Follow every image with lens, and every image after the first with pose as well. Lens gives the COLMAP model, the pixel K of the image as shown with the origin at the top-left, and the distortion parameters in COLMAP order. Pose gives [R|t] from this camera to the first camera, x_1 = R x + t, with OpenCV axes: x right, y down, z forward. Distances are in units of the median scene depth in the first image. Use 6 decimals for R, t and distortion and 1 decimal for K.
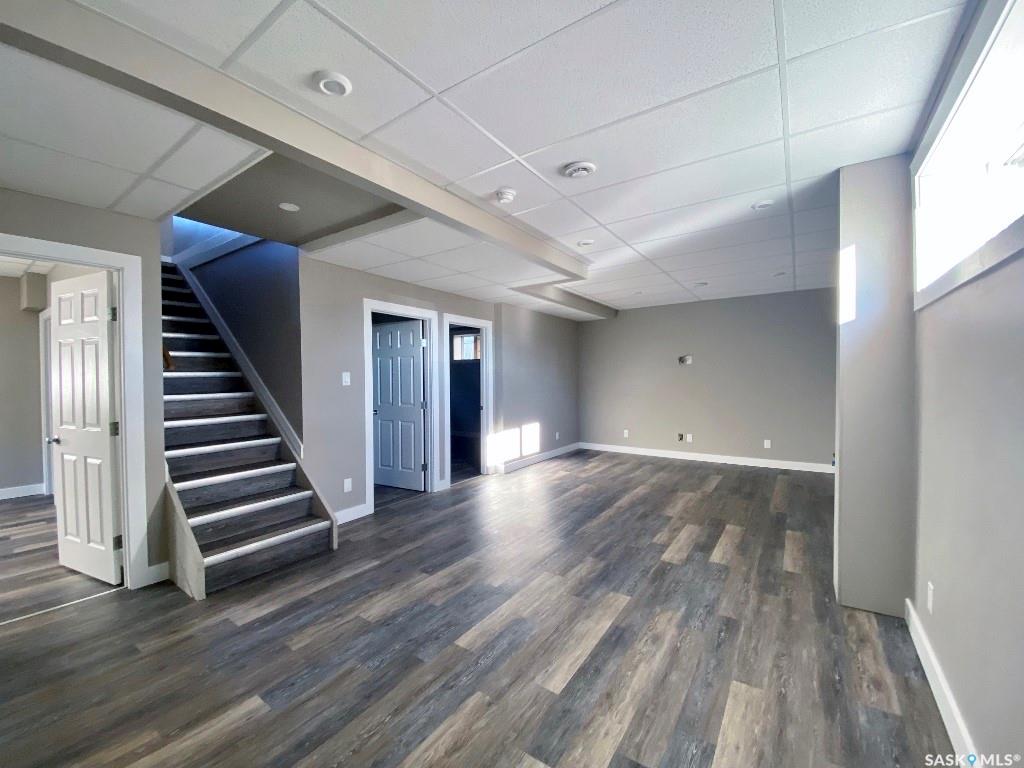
lens RADIAL K [[414.0, 0, 512.1], [0, 414.0, 385.1], [0, 0, 1]] dist [0.039217, -0.031595]
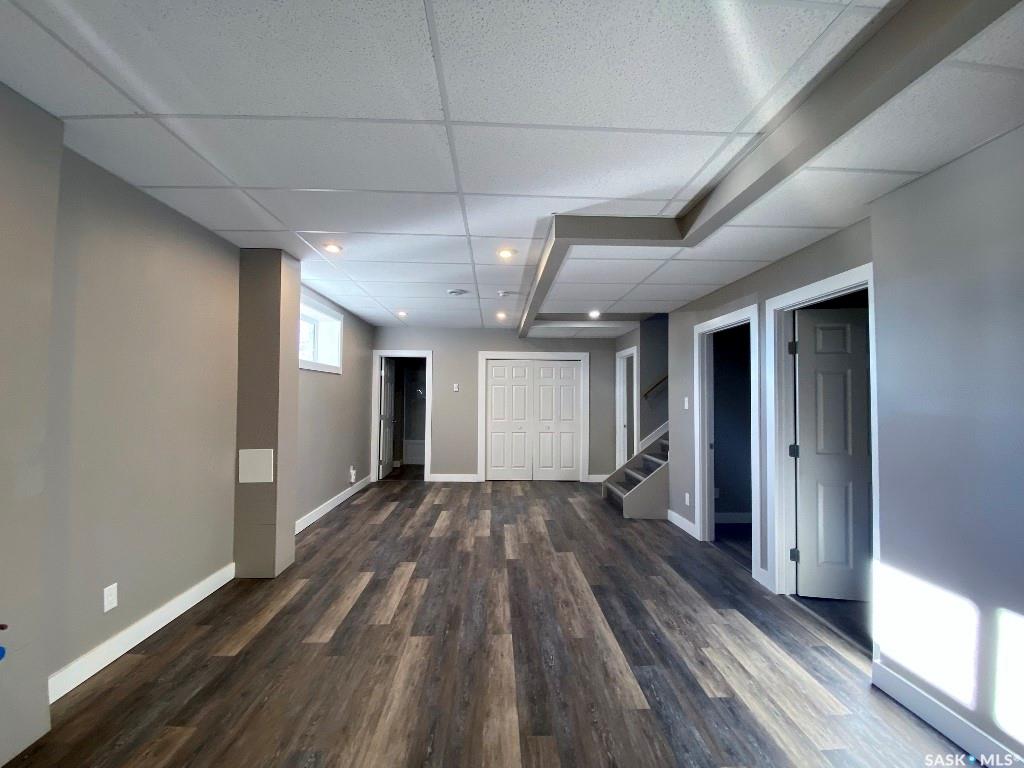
lens RADIAL K [[414.0, 0, 512.1], [0, 414.0, 385.1], [0, 0, 1]] dist [0.039217, -0.031595]
pose [[-0.800195, -0.016776, -0.599505, 0.800608], [-0.016769, 0.999844, -0.005596, -0.063227], [0.599505, 0.005575, -0.800351, 1.973775]]
